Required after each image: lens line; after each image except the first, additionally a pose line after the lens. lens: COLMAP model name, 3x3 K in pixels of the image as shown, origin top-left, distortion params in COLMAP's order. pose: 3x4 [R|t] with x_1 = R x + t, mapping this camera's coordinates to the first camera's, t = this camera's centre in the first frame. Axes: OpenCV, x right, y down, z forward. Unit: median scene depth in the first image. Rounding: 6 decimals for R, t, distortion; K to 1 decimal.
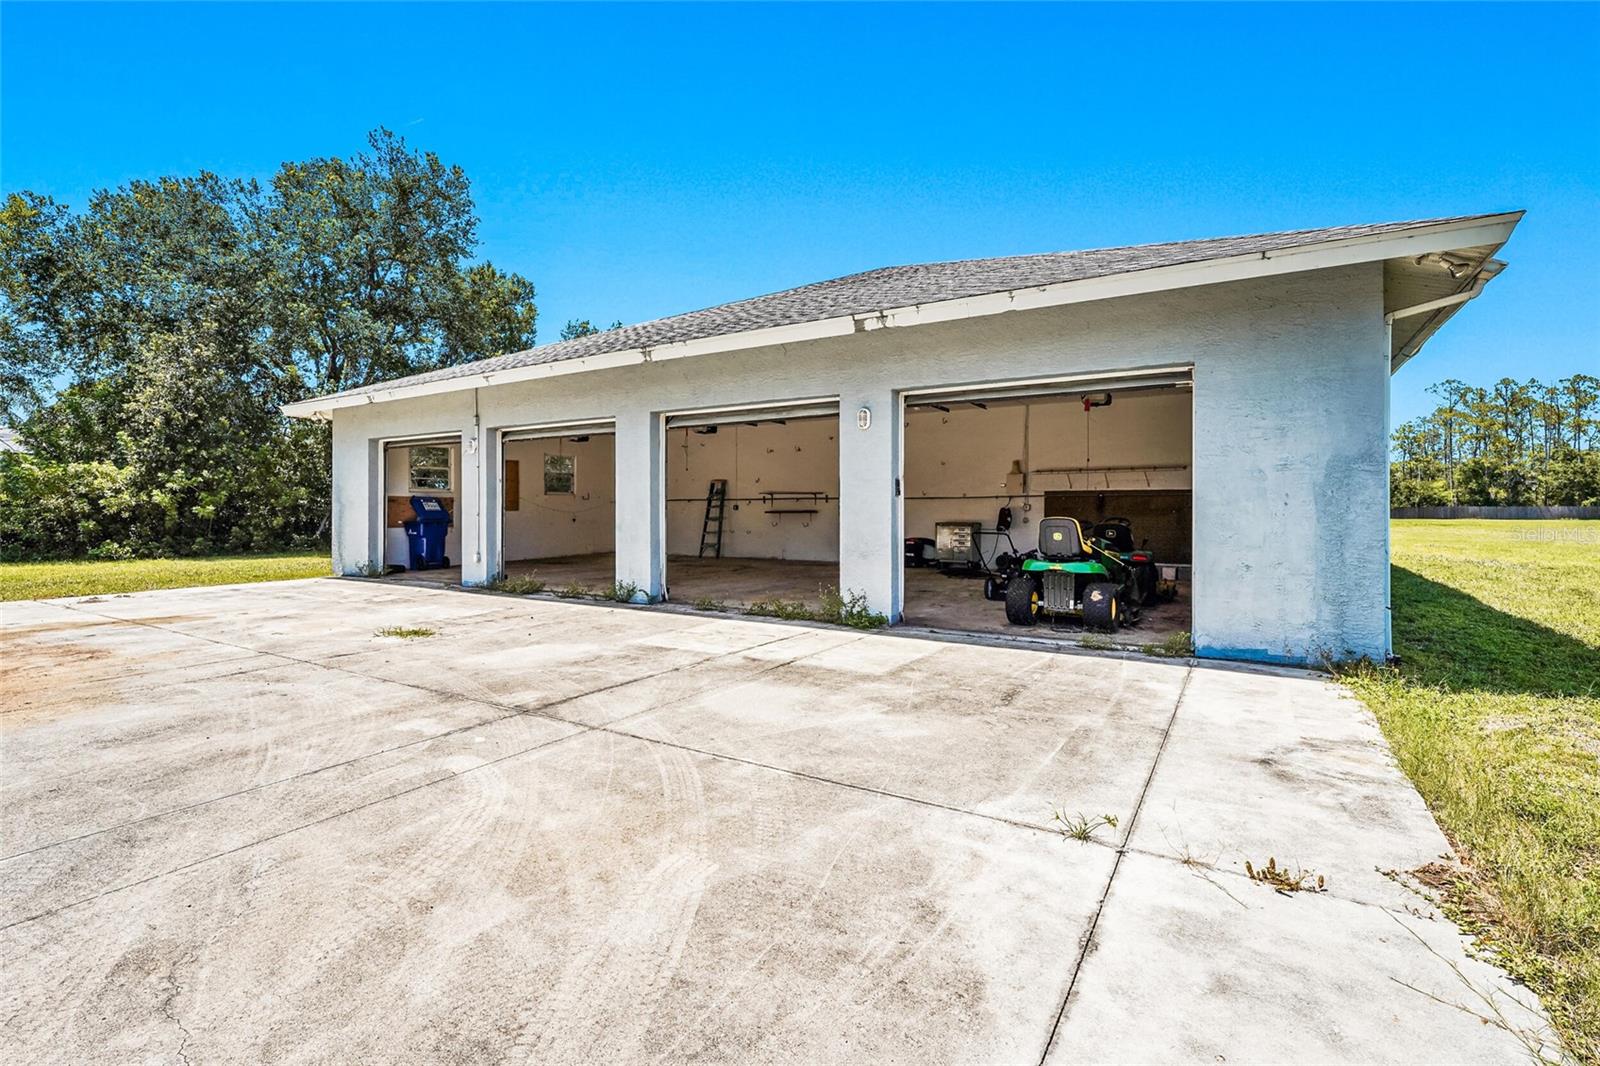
lens RADIAL K [[710.4, 0, 808.7], [0, 710.4, 531.9], [0, 0, 1]] dist [0.000021, -0.000248]
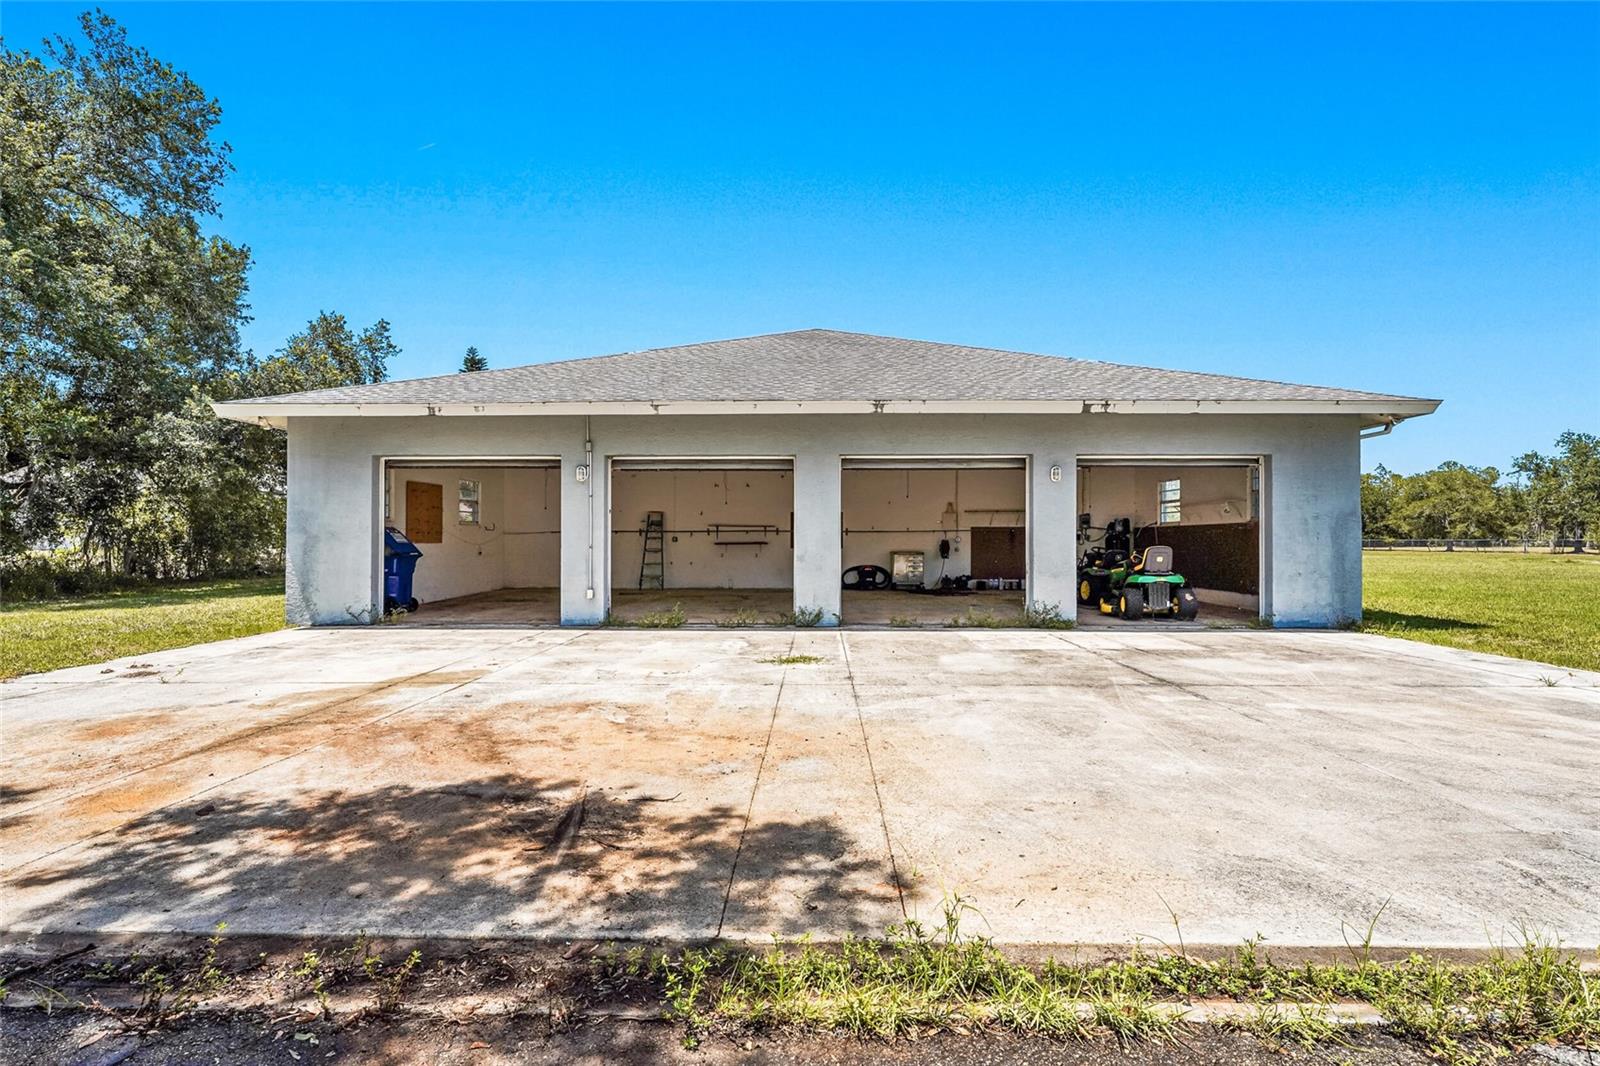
lens RADIAL K [[701.1, 0, 755.4], [0, 701.1, 539.2], [0, 0, 1]] dist [-0.011713, -0.000136]
pose [[0.866488, 0.001108, 0.499196, -0.646640], [0.015903, 0.999429, -0.029823, -0.002889], [-0.498944, 0.033780, 0.865976, 0.083795]]
